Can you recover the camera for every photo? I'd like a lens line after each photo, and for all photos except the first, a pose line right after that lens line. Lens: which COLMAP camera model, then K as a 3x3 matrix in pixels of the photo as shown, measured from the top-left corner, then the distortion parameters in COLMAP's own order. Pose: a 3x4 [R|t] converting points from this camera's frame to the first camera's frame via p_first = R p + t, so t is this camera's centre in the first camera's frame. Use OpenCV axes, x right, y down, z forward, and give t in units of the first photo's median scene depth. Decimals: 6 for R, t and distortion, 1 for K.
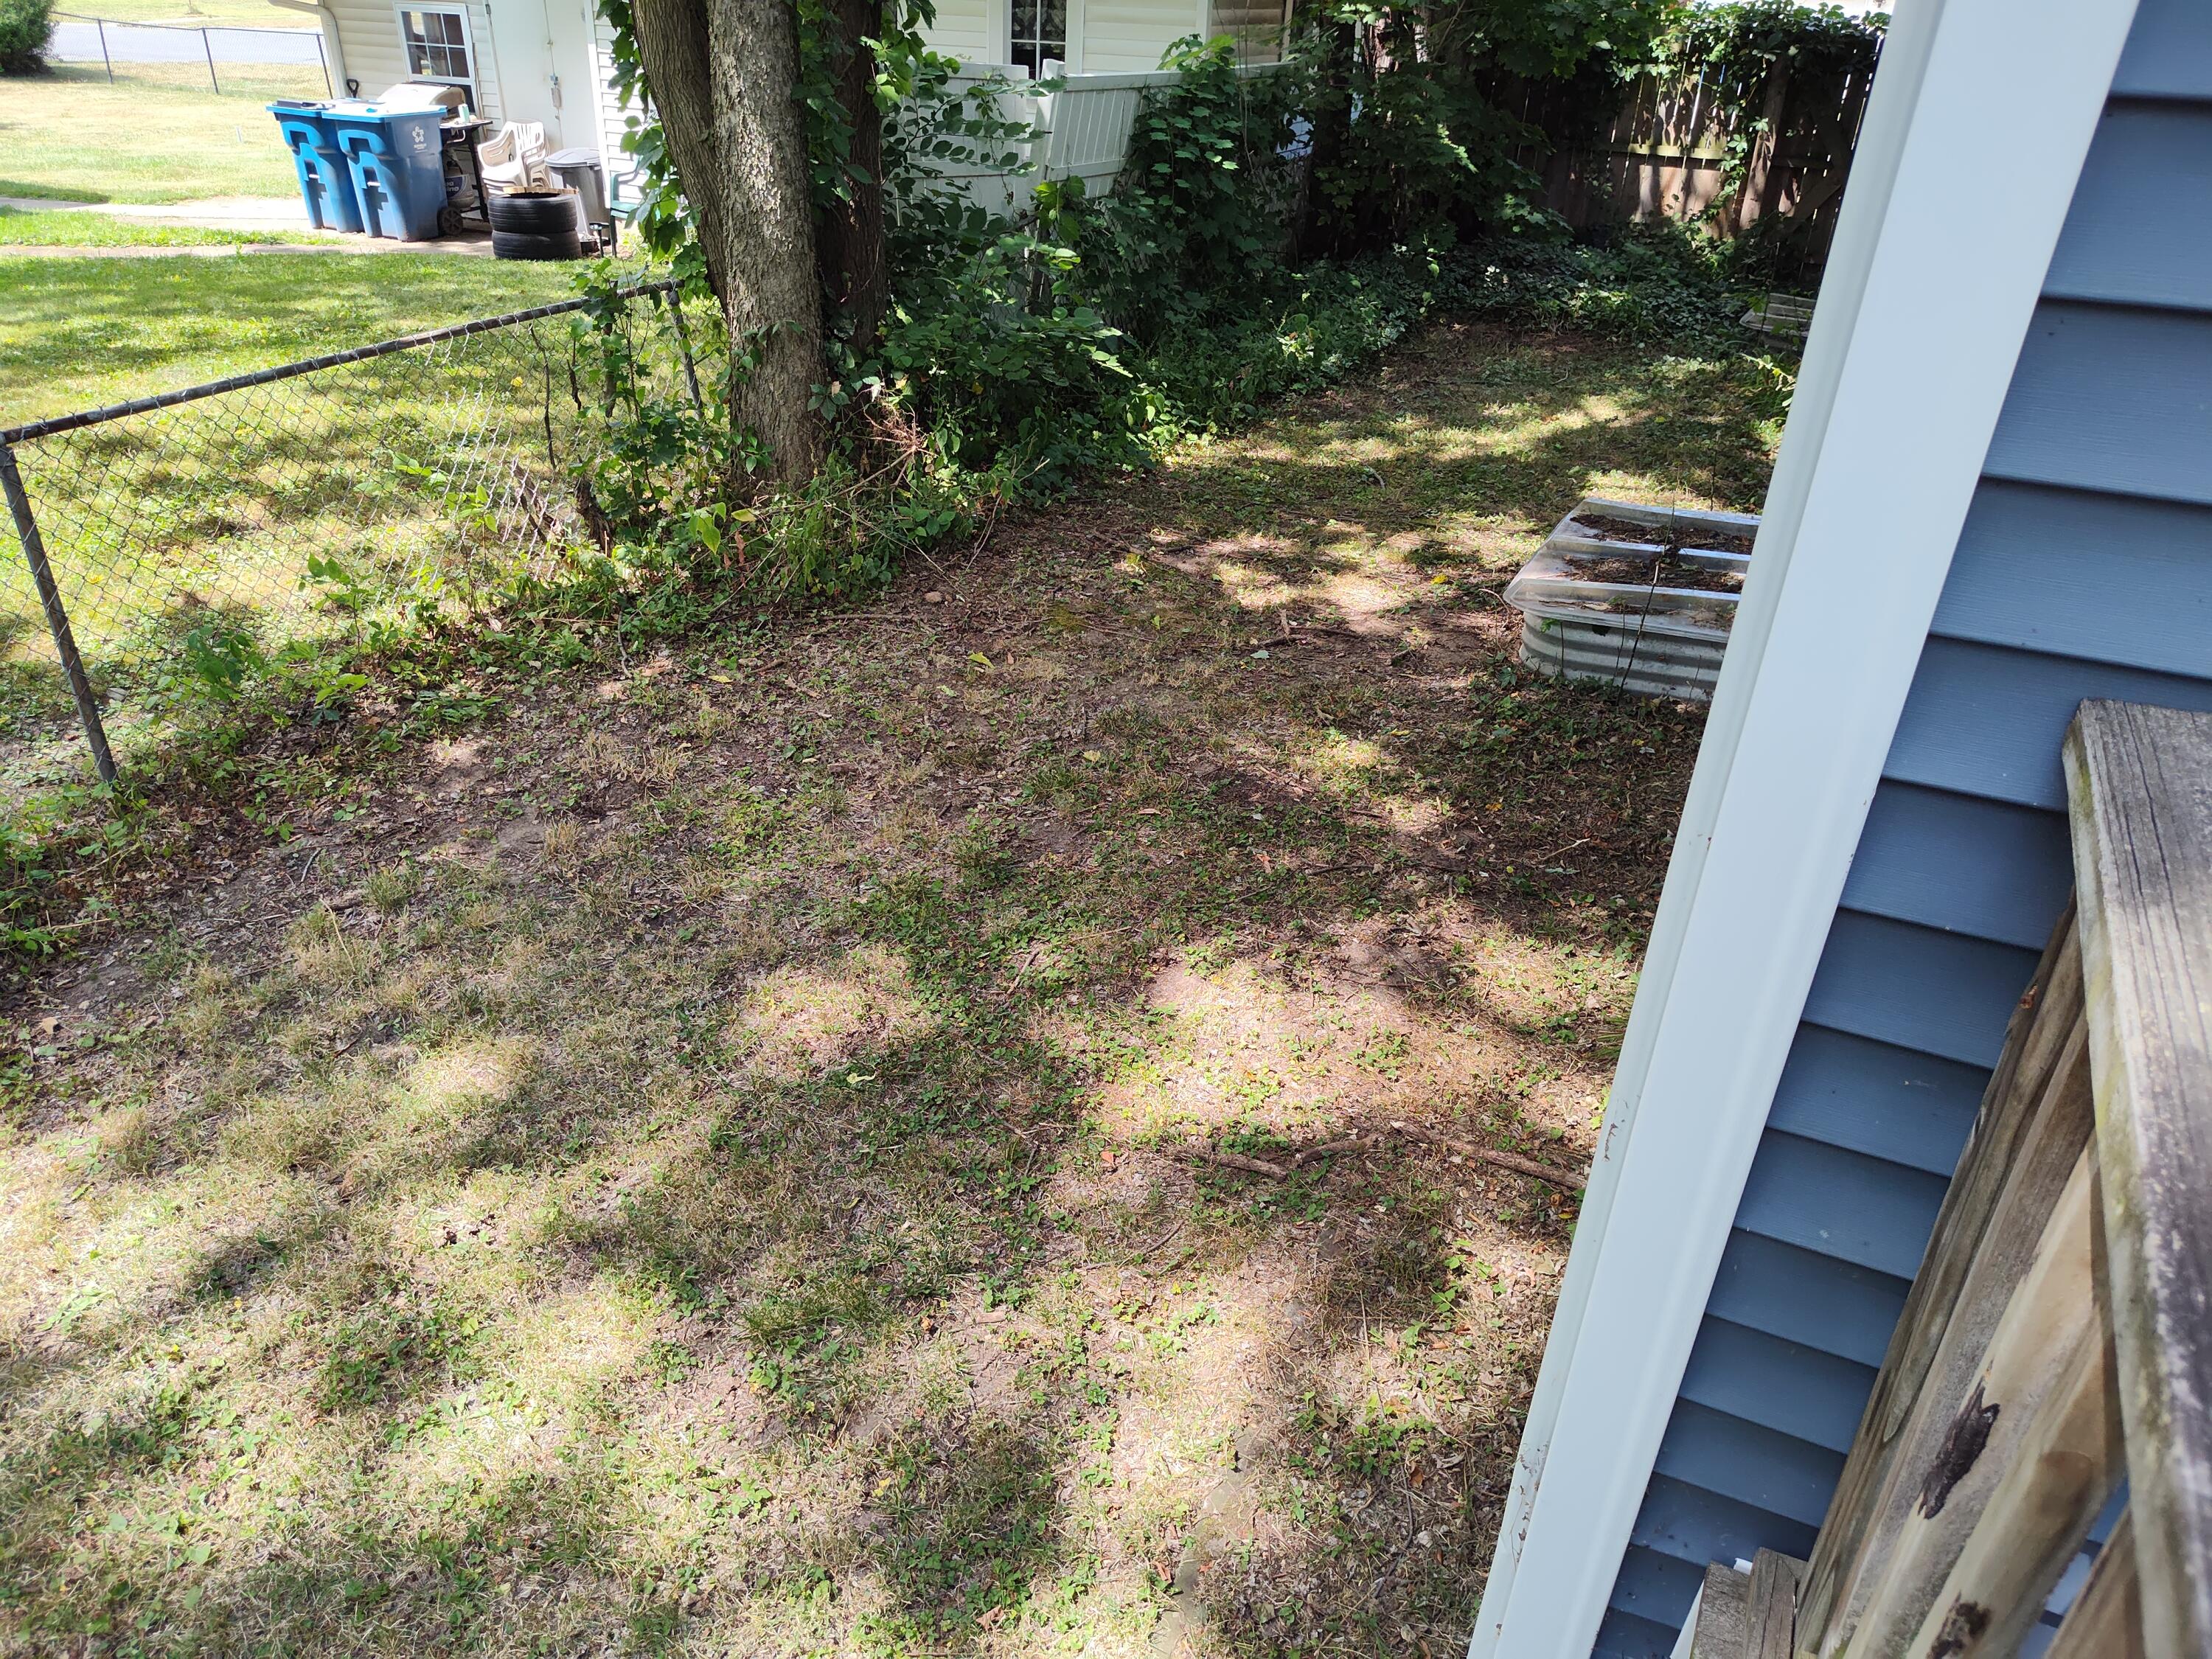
lens RADIAL K [[1478.6, 0, 1102.7], [0, 1478.6, 868.1], [0, 0, 1]] dist [0.056651, -0.093663]
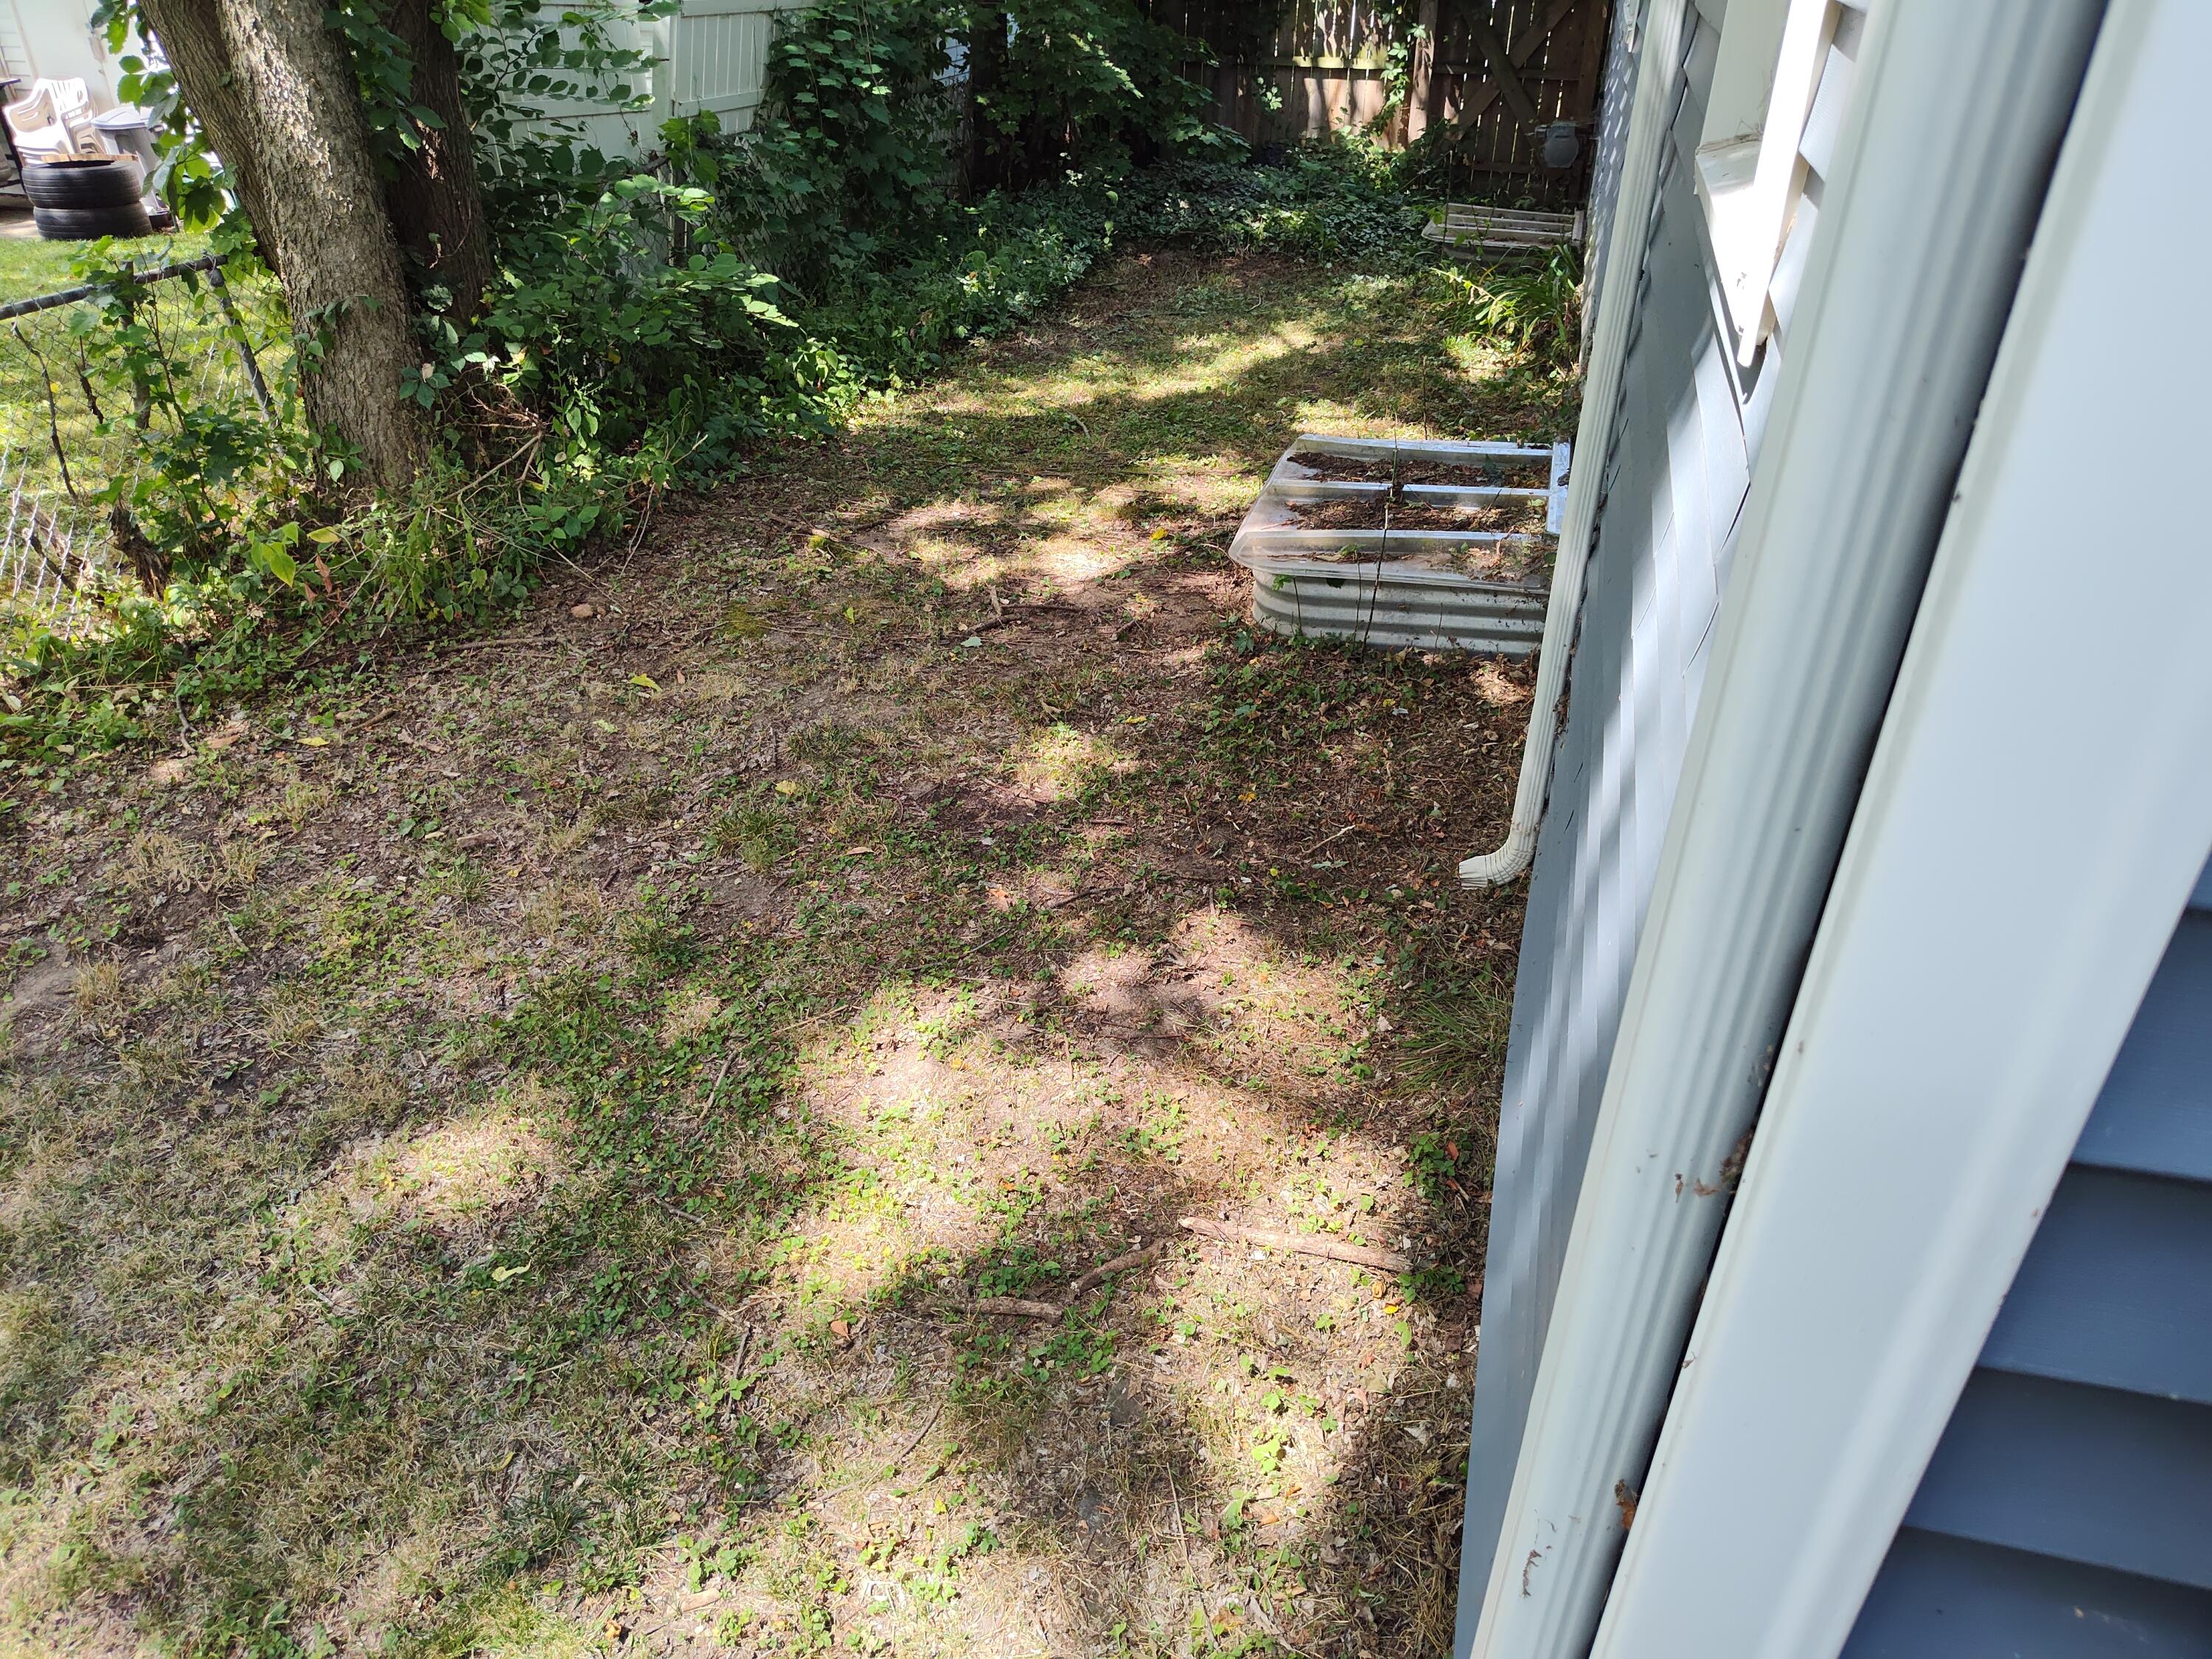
lens RADIAL K [[1508.2, 0, 1106.3], [0, 1508.2, 844.6], [0, 0, 1]] dist [0.035232, -0.041444]
pose [[0.979239, -0.120824, 0.162766, 0.025361], [0.118114, 0.992653, 0.026259, -0.040918], [-0.164743, -0.006489, 0.986315, 0.103070]]
